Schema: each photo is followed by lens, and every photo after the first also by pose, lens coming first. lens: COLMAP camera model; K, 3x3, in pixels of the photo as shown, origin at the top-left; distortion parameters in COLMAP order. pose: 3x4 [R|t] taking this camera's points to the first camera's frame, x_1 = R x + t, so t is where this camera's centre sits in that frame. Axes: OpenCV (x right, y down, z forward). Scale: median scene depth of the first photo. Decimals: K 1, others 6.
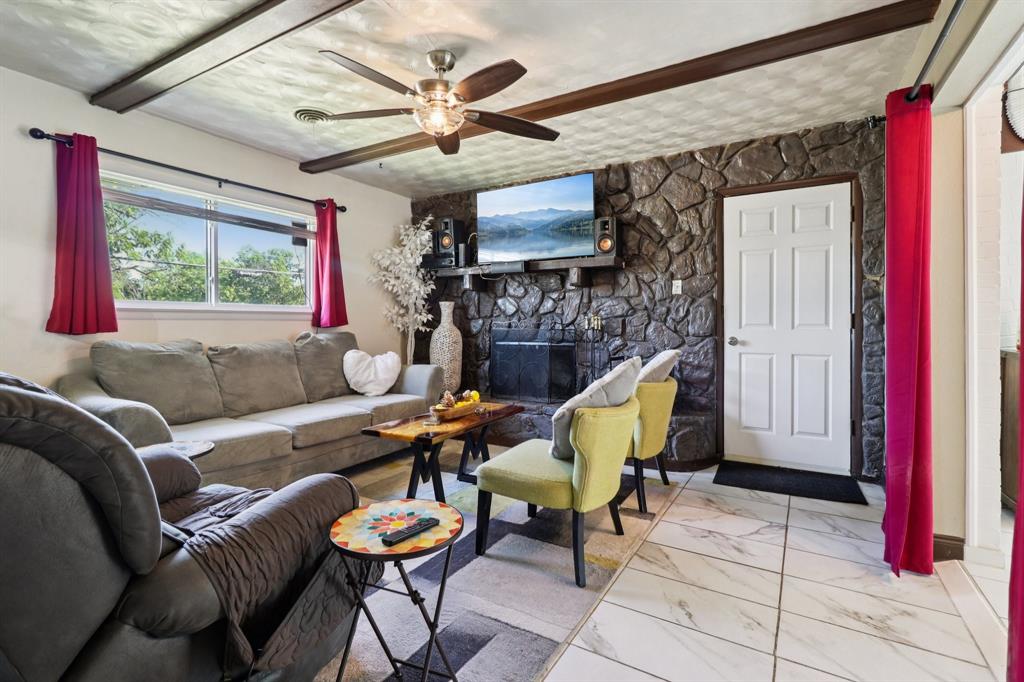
lens RADIAL K [[474.6, 0, 513.3], [0, 474.6, 324.8], [0, 0, 1]] dist [0.000550, 0.000250]
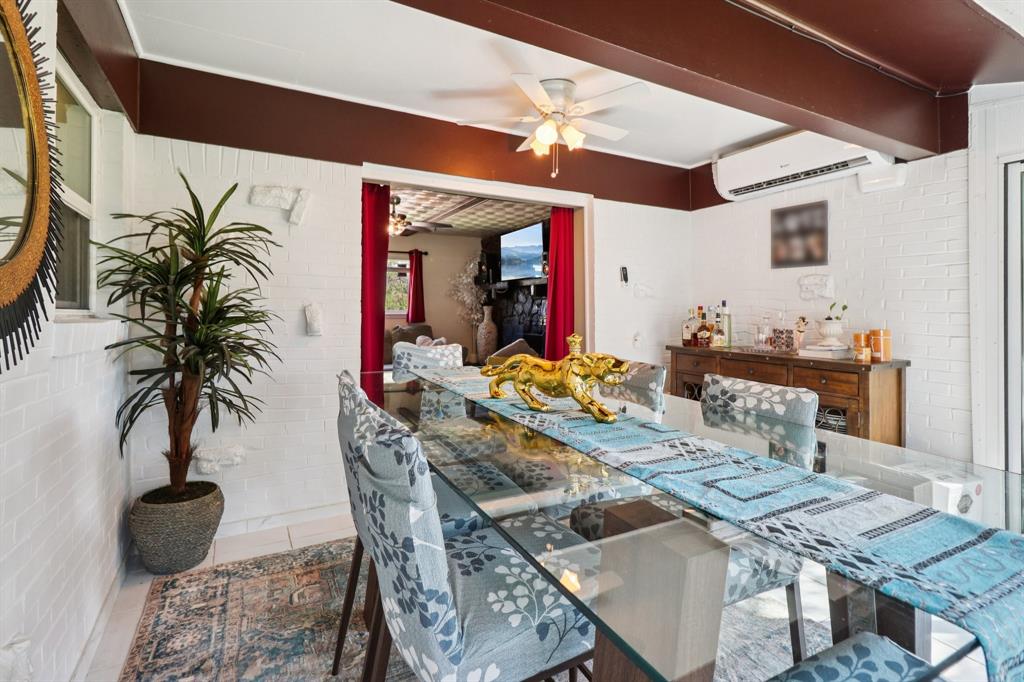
lens RADIAL K [[481.9, 0, 507.5], [0, 481.9, 322.9], [0, 0, 1]] dist [0.004075, 0.001297]
pose [[0.862282, 0.007543, -0.506372, 0.836255], [0.000976, 0.999862, 0.016555, -0.023031], [0.506427, -0.014769, 0.862156, -0.381099]]
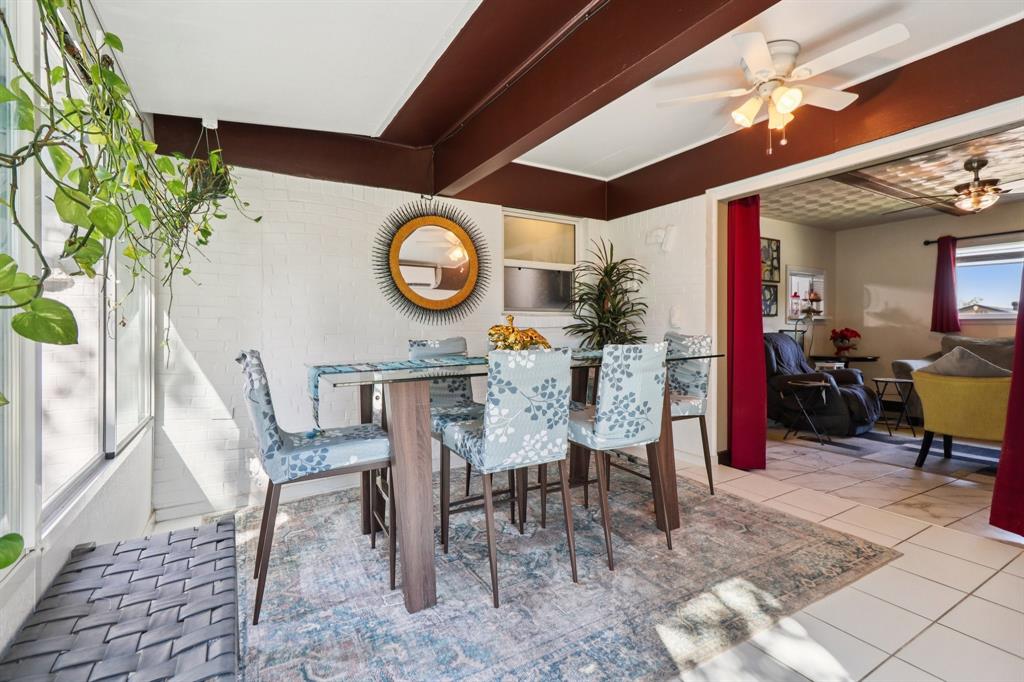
lens RADIAL K [[472.6, 0, 507.8], [0, 472.6, 329.9], [0, 0, 1]] dist [0.002611, 0.000371]
pose [[-0.489712, 0.002902, -0.871880, 1.219118], [-0.003274, 0.999981, 0.005167, 0.003152], [0.871878, 0.005385, -0.489693, 0.233687]]
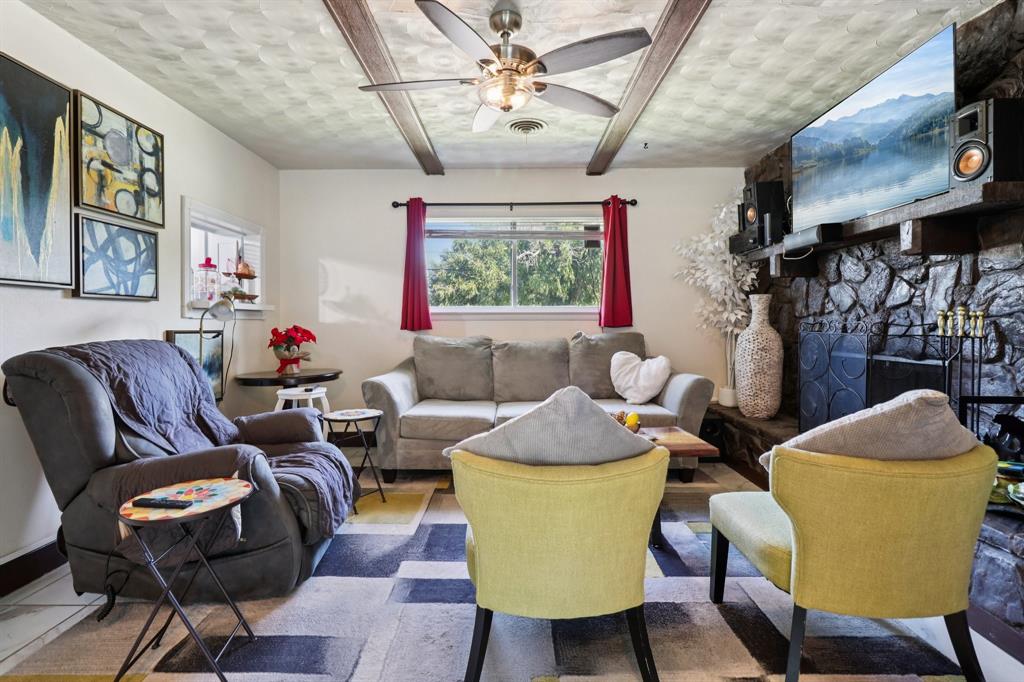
lens RADIAL K [[474.6, 0, 513.3], [0, 474.6, 324.8], [0, 0, 1]] dist [0.000550, 0.000250]
pose [[0.508277, 0.005052, -0.861179, 0.360432], [-0.001504, 0.999986, 0.004979, -0.004572], [0.861192, -0.001236, 0.508278, 0.335001]]
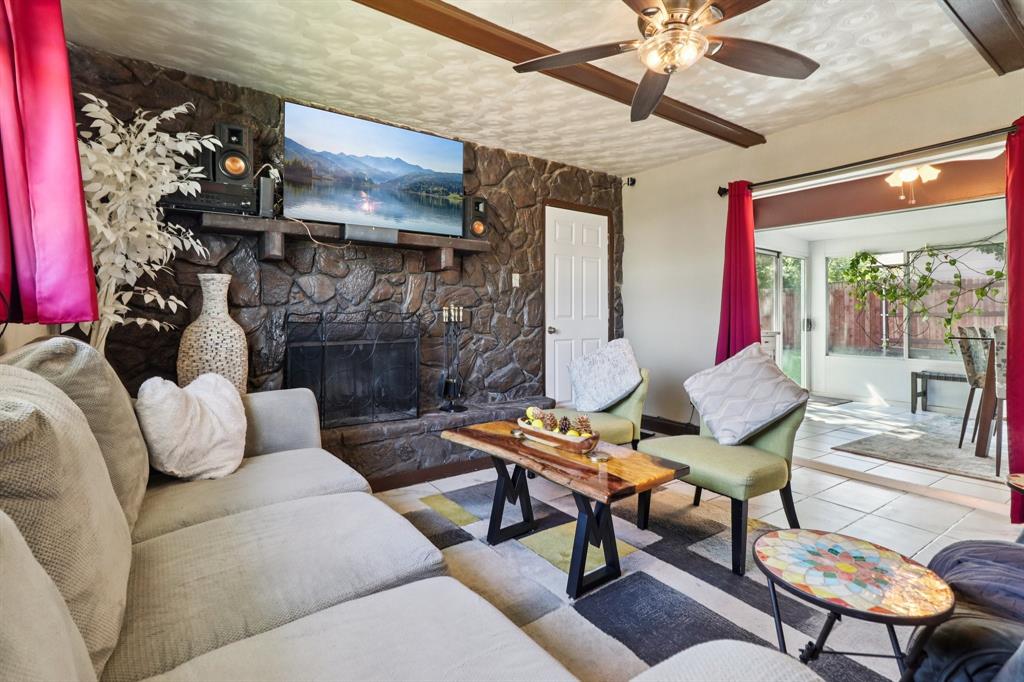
lens RADIAL K [[470.8, 0, 508.5], [0, 470.8, 317.0], [0, 0, 1]] dist [-0.000036, -0.000124]
pose [[0.426709, -0.002218, 0.904386, -0.567075], [-0.000617, 0.999996, 0.002744, -0.001290], [-0.904389, -0.001729, 0.426706, 0.546304]]
